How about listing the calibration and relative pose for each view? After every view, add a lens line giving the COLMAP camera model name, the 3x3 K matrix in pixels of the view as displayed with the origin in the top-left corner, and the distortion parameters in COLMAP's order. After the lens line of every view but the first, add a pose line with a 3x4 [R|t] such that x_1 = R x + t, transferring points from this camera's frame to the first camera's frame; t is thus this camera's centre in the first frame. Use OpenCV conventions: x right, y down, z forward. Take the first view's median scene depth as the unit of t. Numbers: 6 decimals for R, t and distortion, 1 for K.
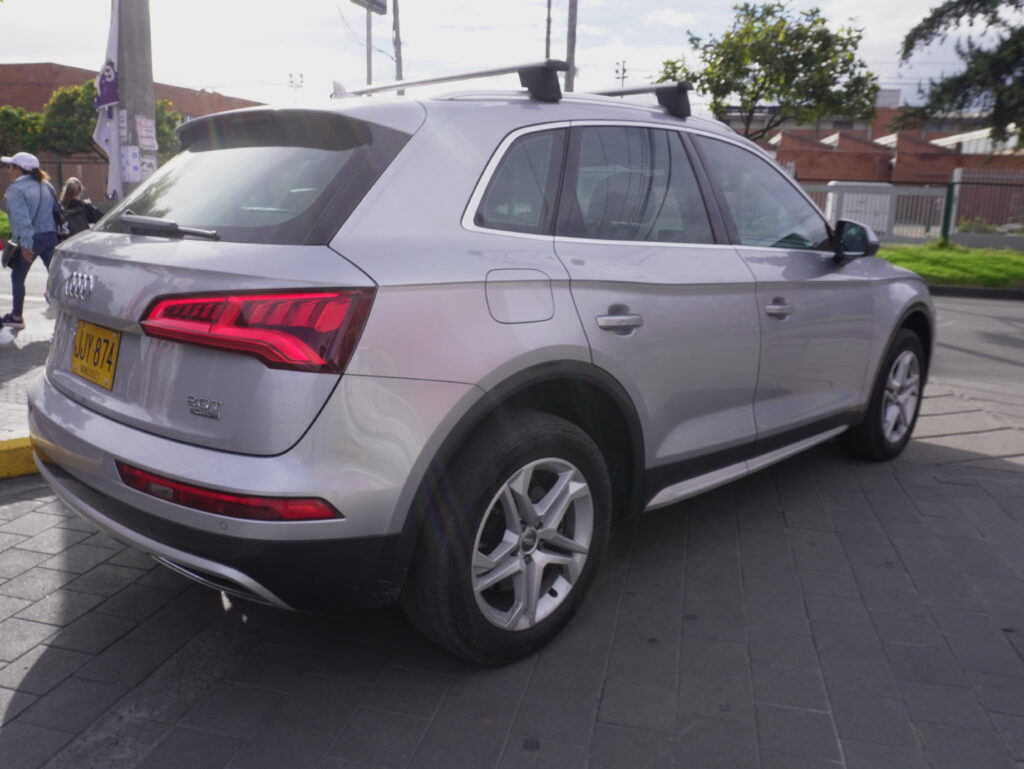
lens RADIAL K [[786.6, 0, 512.7], [0, 786.6, 387.8], [0, 0, 1]] dist [-0.059203, 0.038292]
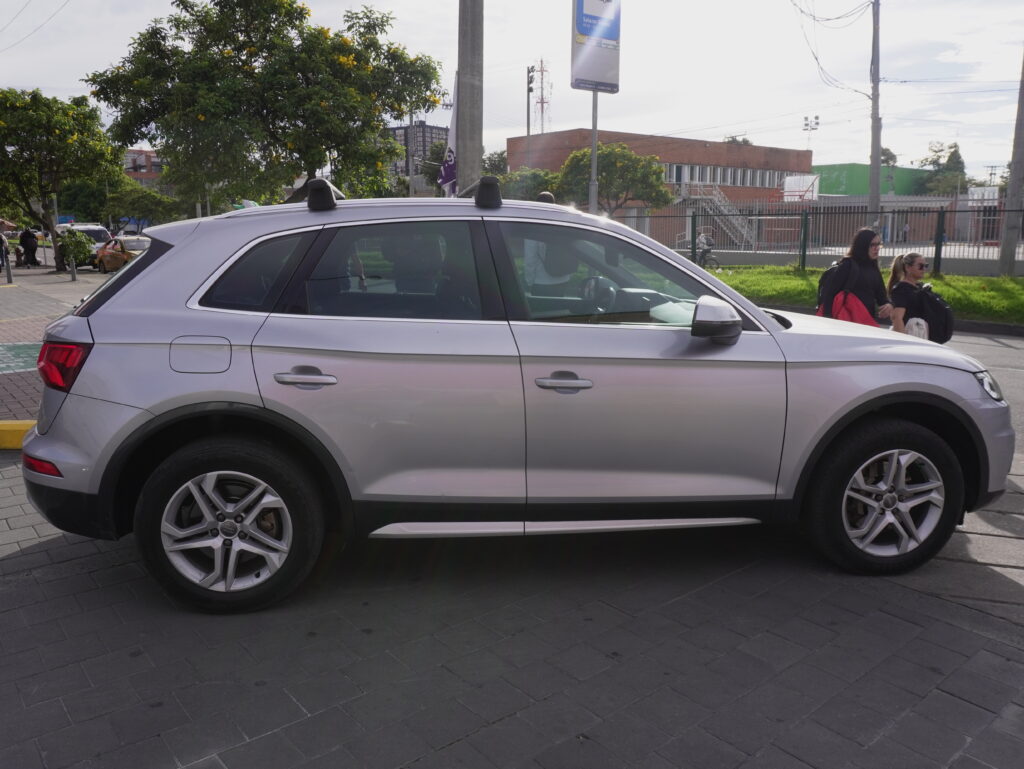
lens RADIAL K [[786.6, 0, 515.9], [0, 786.6, 387.0], [0, 0, 1]] dist [-0.059203, 0.038292]
pose [[0.799956, 0.093007, -0.592807, 1.161222], [-0.123049, 0.992347, -0.010354, -0.098491], [0.587307, 0.081227, 0.805278, 0.156296]]
